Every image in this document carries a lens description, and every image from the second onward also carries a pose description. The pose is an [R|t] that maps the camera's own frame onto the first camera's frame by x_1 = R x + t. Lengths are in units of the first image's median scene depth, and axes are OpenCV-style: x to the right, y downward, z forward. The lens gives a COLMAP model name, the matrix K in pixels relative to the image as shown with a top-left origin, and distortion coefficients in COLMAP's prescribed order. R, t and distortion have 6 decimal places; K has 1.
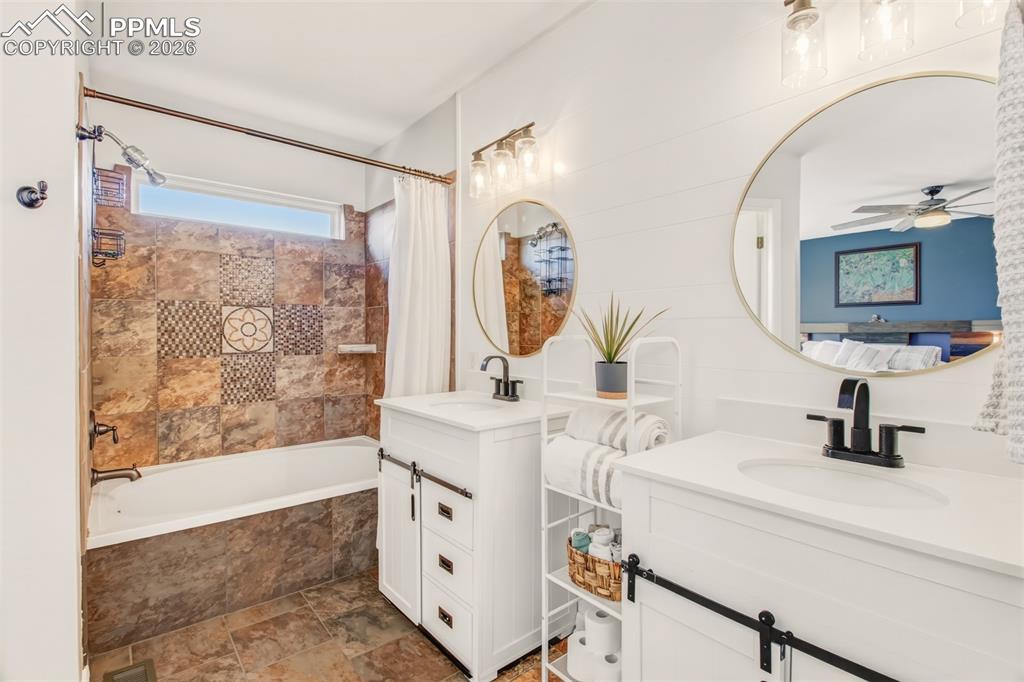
lens RADIAL K [[462.6, 0, 512.0], [0, 462.6, 341.0], [0, 0, 1]] dist [0.031681, -0.026206]
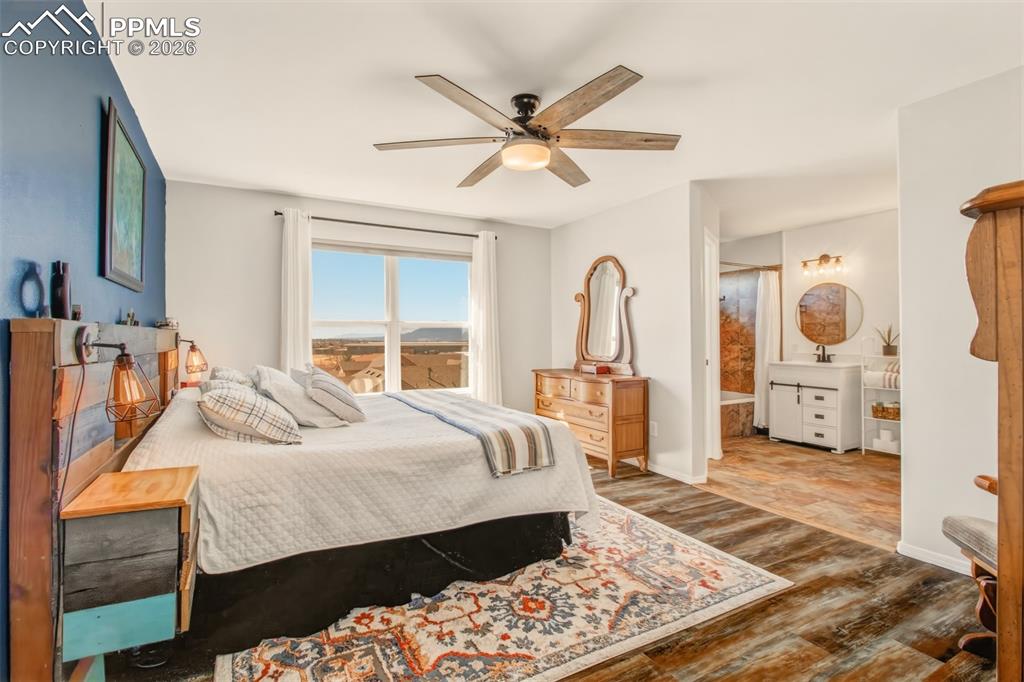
lens RADIAL K [[485.7, 0, 500.2], [0, 485.7, 332.1], [0, 0, 1]] dist [0.012530, 0.000045]
pose [[0.981100, -0.003050, -0.193477, -1.376921], [-0.002035, 0.999658, -0.026077, 0.038269], [0.193490, 0.025978, 0.980758, -2.177432]]
